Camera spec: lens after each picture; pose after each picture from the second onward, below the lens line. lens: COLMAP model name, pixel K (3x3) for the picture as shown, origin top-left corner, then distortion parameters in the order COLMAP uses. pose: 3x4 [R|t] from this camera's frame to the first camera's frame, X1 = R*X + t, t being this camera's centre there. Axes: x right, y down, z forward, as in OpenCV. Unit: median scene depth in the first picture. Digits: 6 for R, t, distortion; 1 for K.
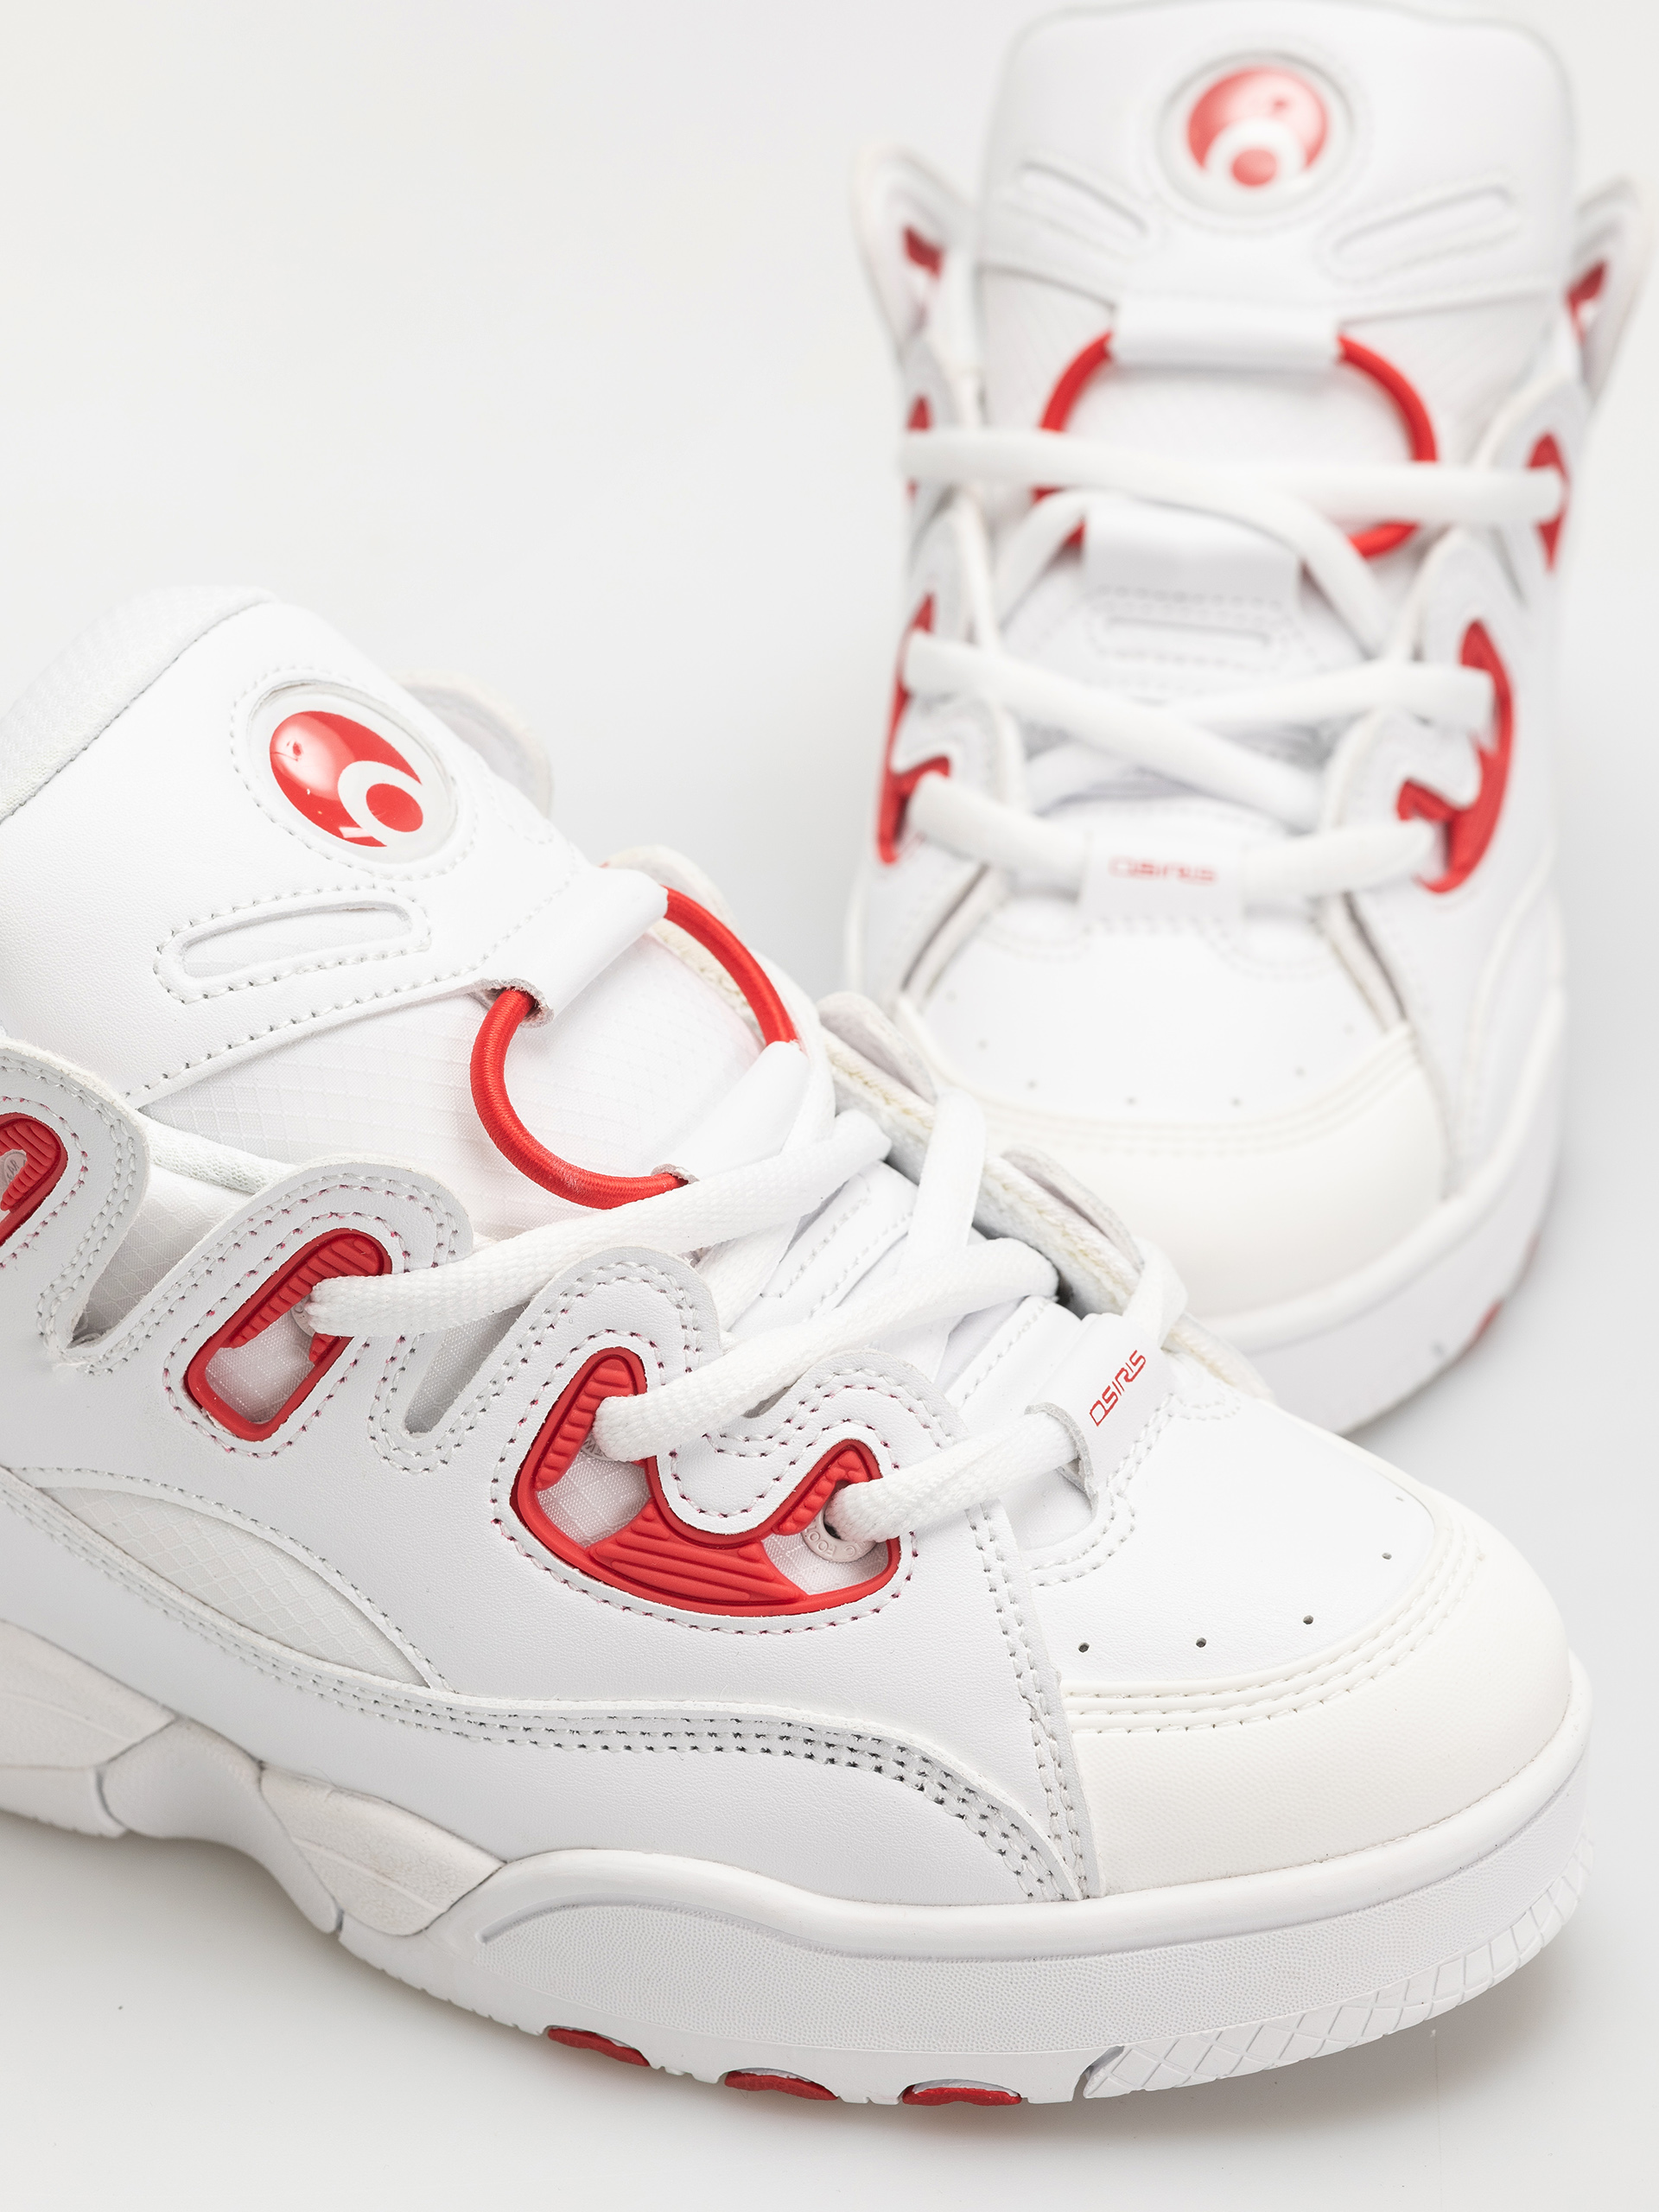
lens RADIAL K [[6849.9, 0, 833.3], [0, 6849.9, 1101.3], [0, 0, 1]] dist [-0.210588, 0.000000]
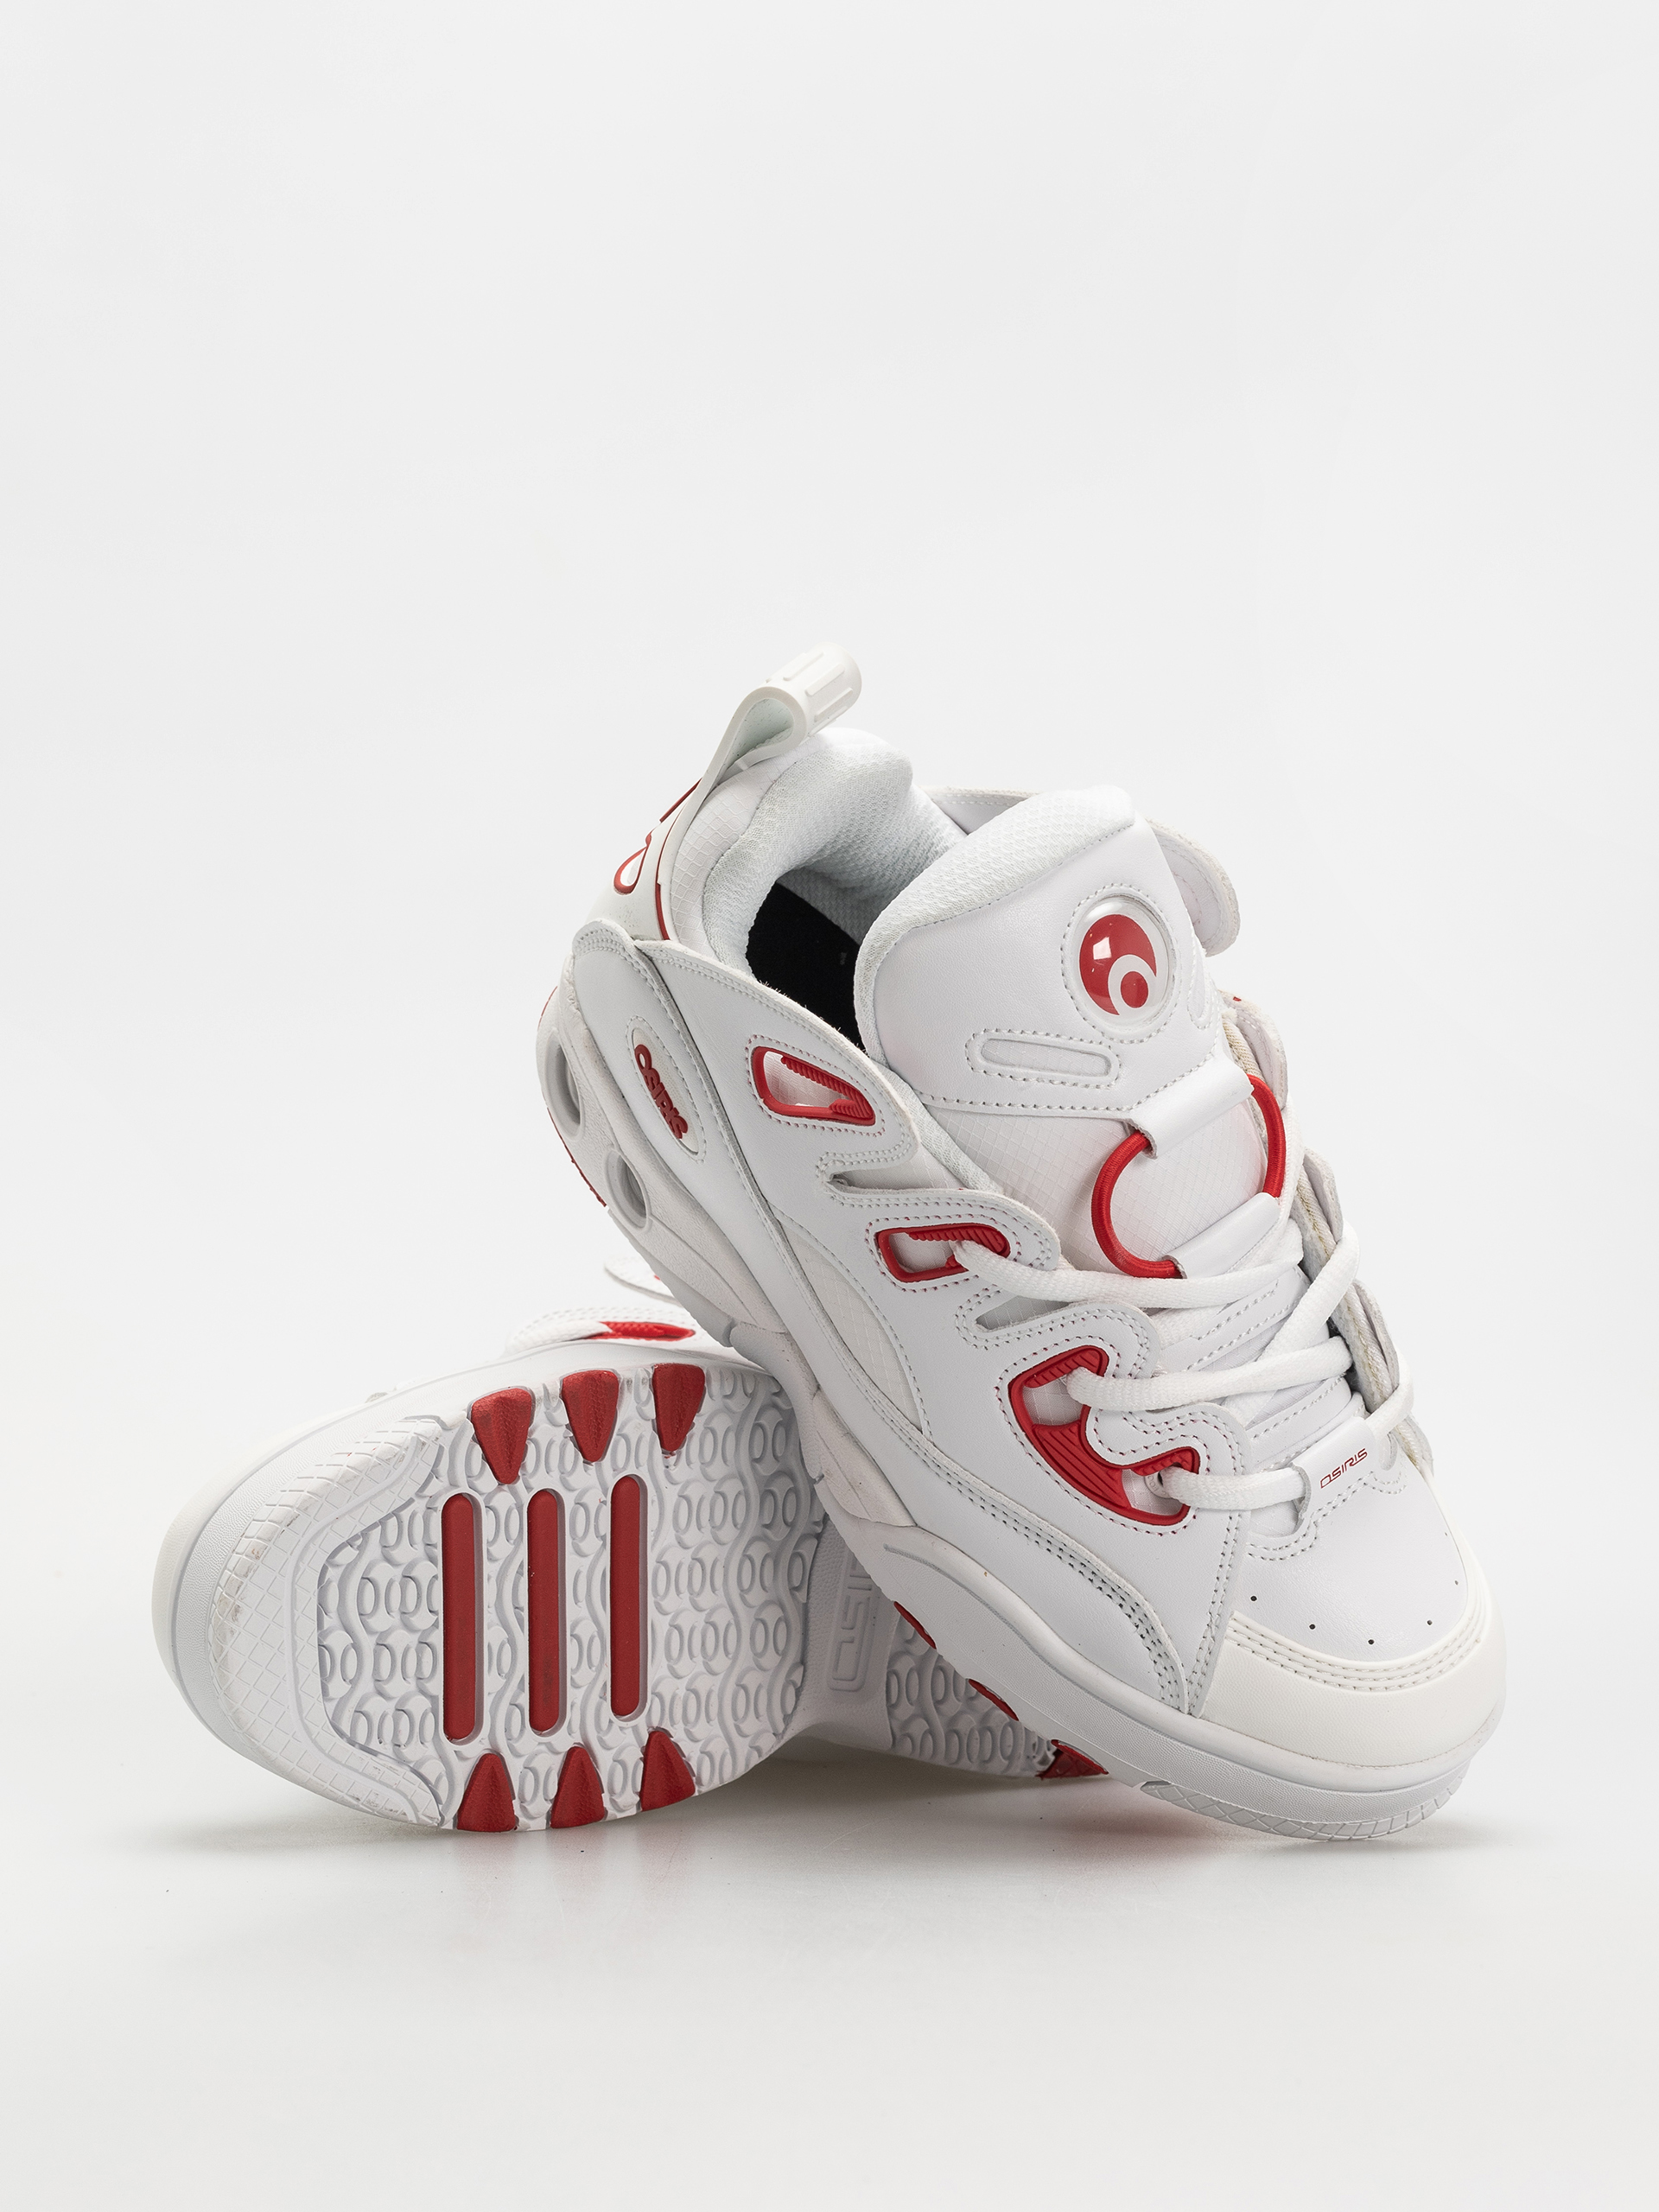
lens RADIAL K [[6849.9, 0, 827.4], [0, 6849.9, 1106.7], [0, 0, 1]] dist [-0.210588, 0.000000]
pose [[0.887151, 0.459487, 0.042827, -0.198631], [-0.443936, 0.824397, 0.351128, -0.606429], [0.126032, -0.330516, 0.935347, -0.650031]]
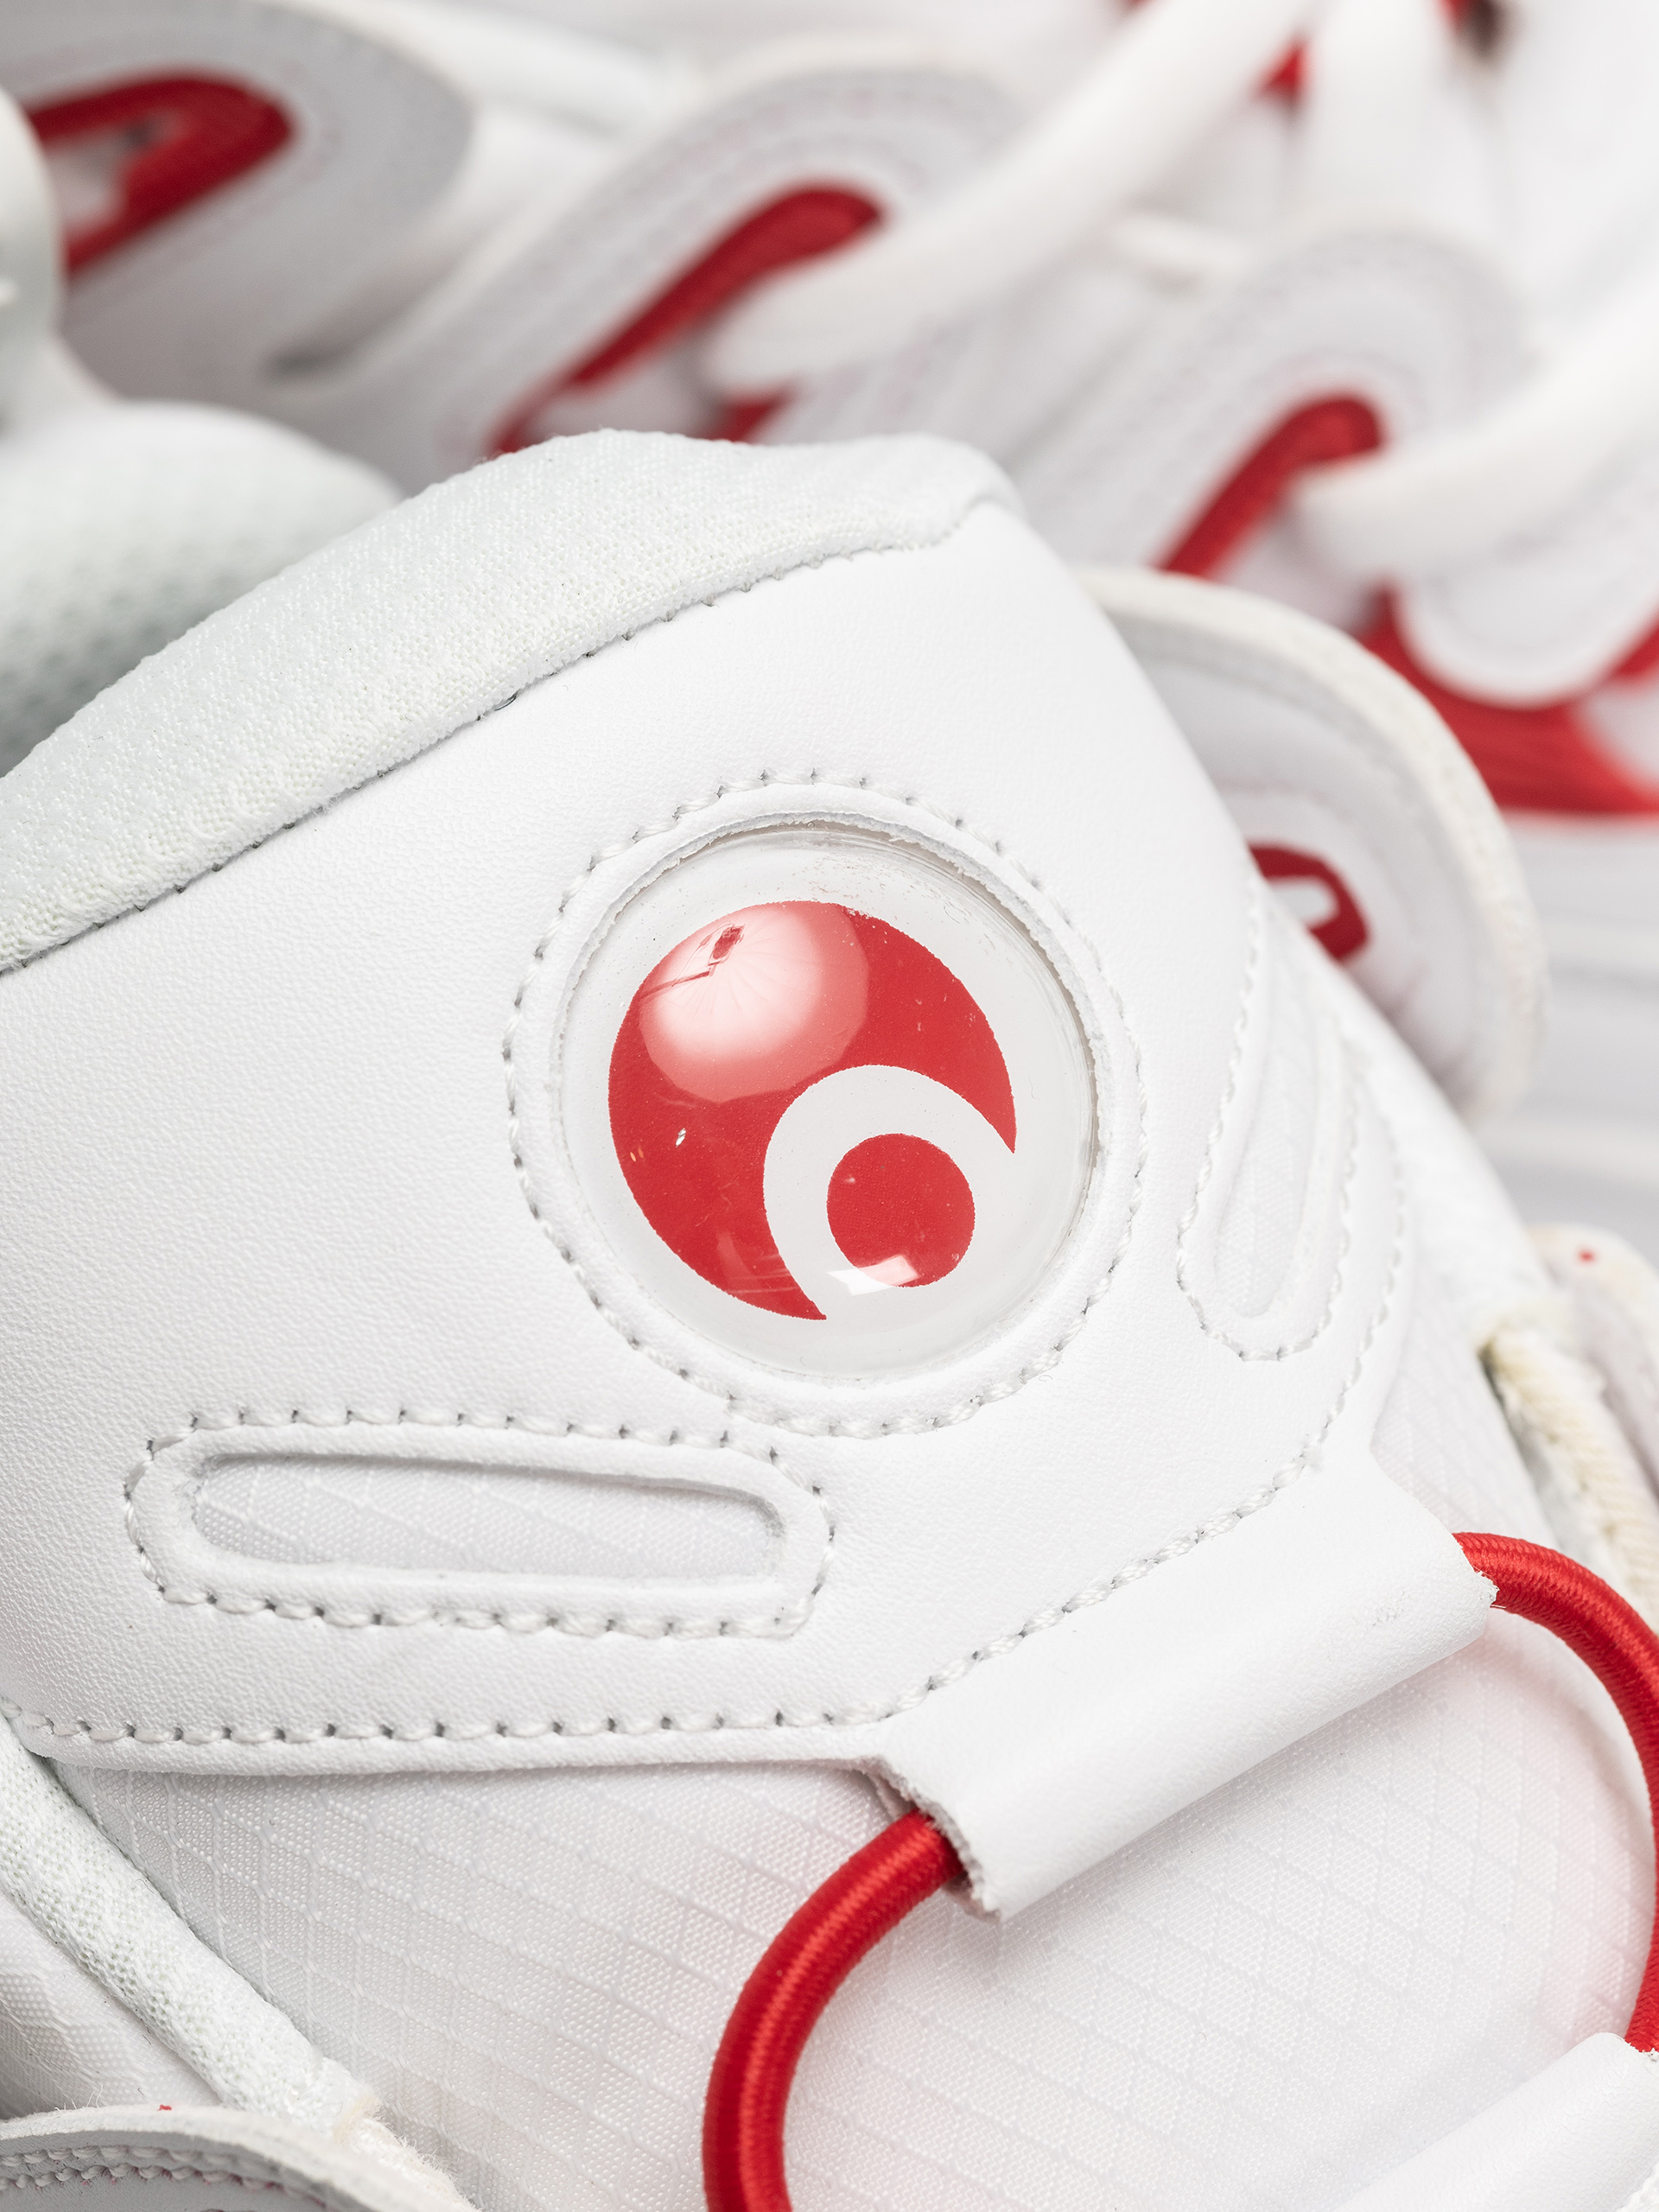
lens RADIAL K [[6849.9, 0, 828.7], [0, 6849.9, 1106.0], [0, 0, 1]] dist [-0.210588, 0.000000]
pose [[0.872447, 0.371125, -0.317966, 0.061304], [-0.245679, 0.895500, 0.371109, -0.204755], [0.422466, -0.245655, 0.872454, 0.661443]]
